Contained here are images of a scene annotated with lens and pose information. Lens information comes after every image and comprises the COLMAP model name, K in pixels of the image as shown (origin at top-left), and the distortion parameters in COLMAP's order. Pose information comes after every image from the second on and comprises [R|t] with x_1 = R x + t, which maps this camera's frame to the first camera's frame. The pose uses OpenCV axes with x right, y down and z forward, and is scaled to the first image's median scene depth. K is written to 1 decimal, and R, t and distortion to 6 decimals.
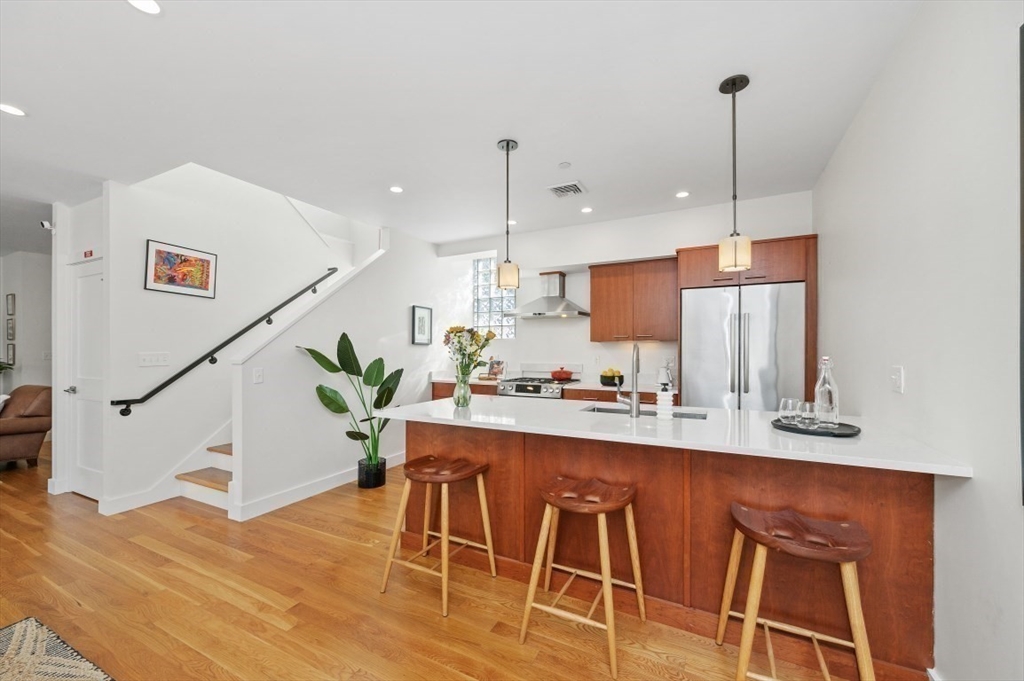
lens RADIAL K [[407.5, 0, 507.4], [0, 407.5, 346.8], [0, 0, 1]] dist [0.008261, -0.003003]
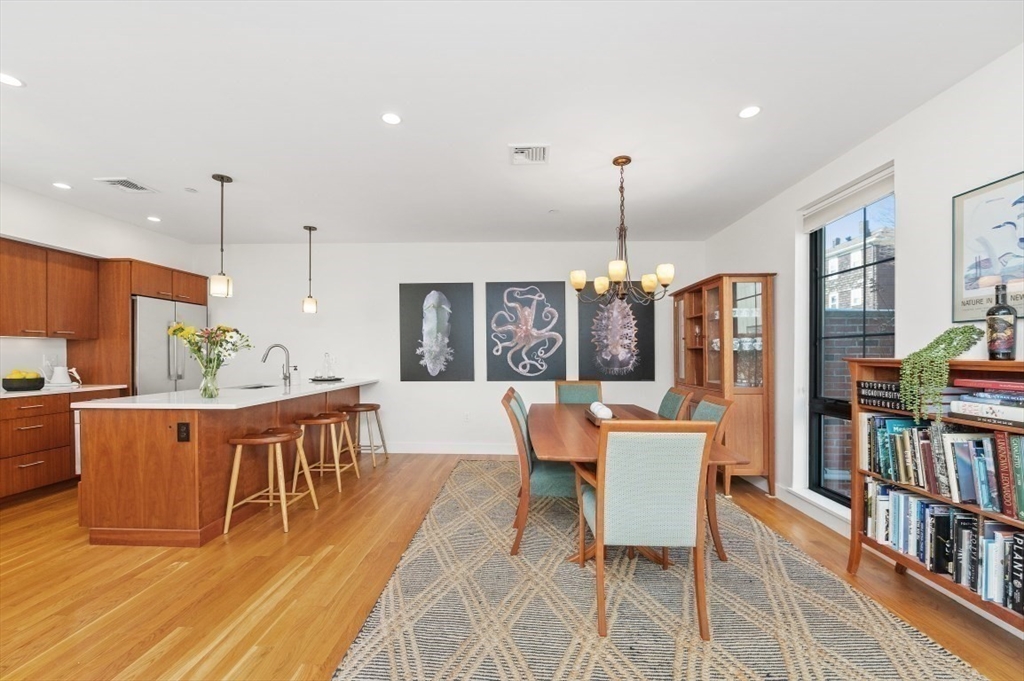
lens RADIAL K [[407.5, 0, 509.3], [0, 407.5, 356.9], [0, 0, 1]] dist [0.008261, -0.003003]
pose [[-0.429685, -0.008429, 0.902939, -1.076608], [-0.007495, 0.999955, 0.005767, 0.018565], [-0.902948, -0.004290, -0.429729, 0.556058]]
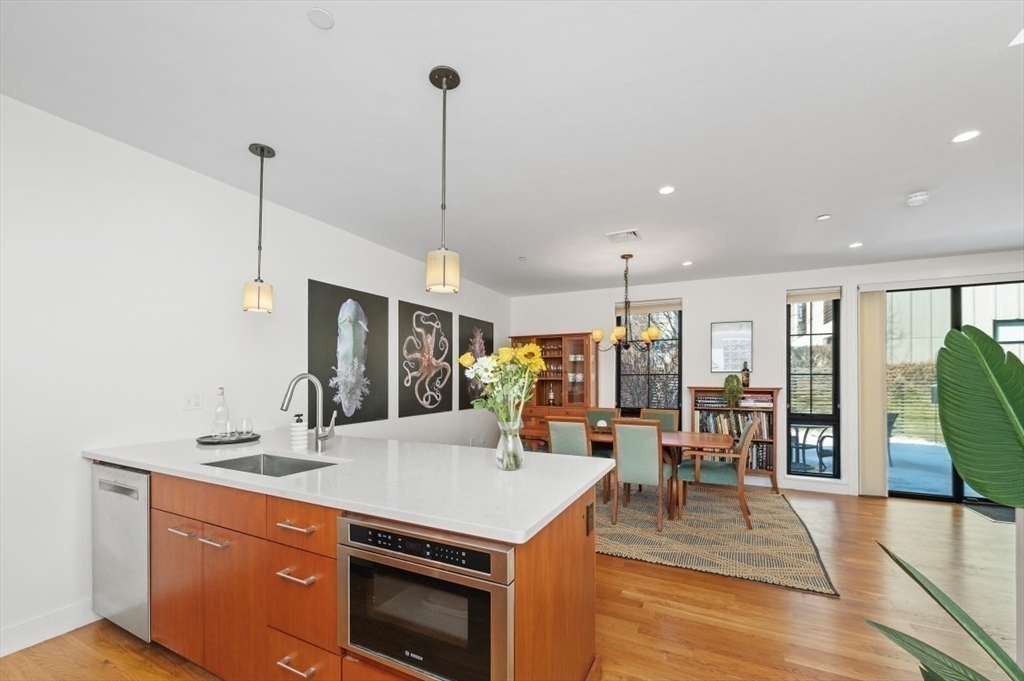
lens RADIAL K [[407.5, 0, 512.6], [0, 407.5, 378.0], [0, 0, 1]] dist [0.008261, -0.003003]
pose [[-0.999879, -0.004120, -0.015005, -0.078708], [-0.004009, 0.999964, -0.007422, 0.003377], [0.015035, -0.007361, -0.999860, 1.215705]]
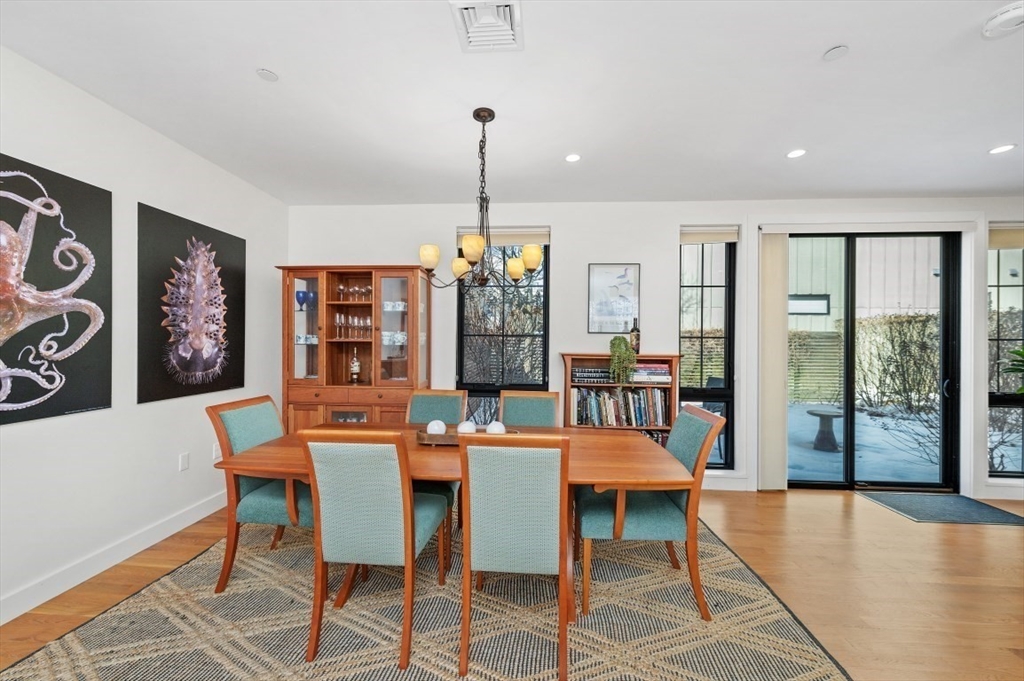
lens RADIAL K [[407.5, 0, 508.0], [0, 407.5, 343.4], [0, 0, 1]] dist [0.008261, -0.003003]
pose [[-0.919116, -0.010318, -0.393852, -0.214458], [-0.009110, 0.999946, -0.004936, 0.003307], [0.393882, -0.000948, -0.919160, 0.629655]]
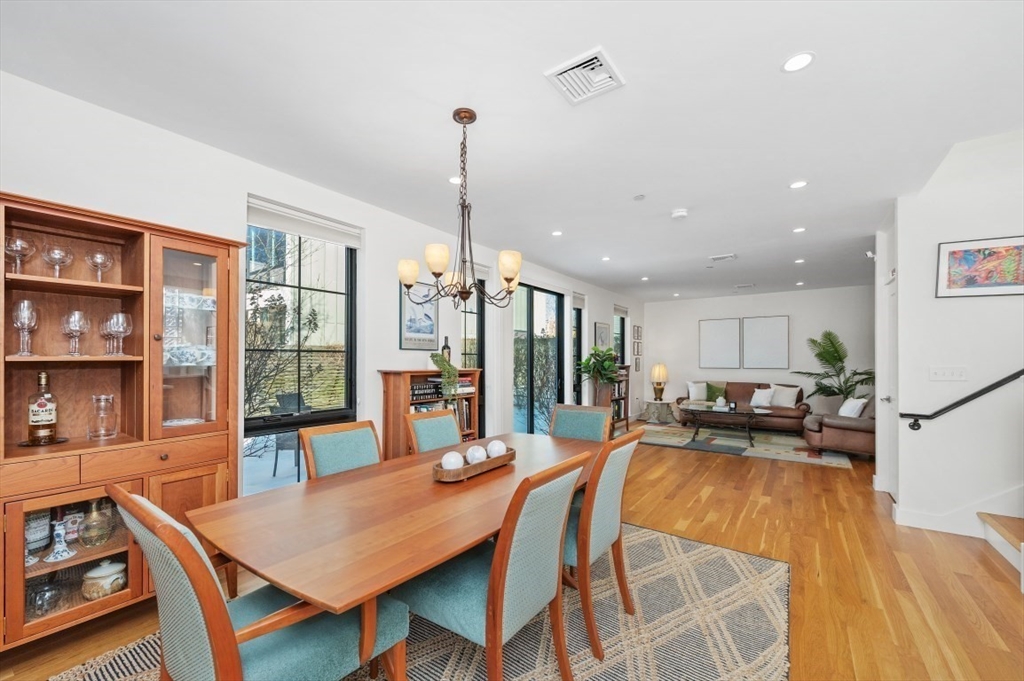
lens RADIAL K [[407.5, 0, 514.4], [0, 407.5, 357.1], [0, 0, 1]] dist [0.008261, -0.003003]
pose [[-0.143036, -0.007647, -0.989688, 0.157869], [0.003783, 0.999959, -0.008273, -0.001684], [0.989710, -0.004927, -0.143001, 0.170721]]
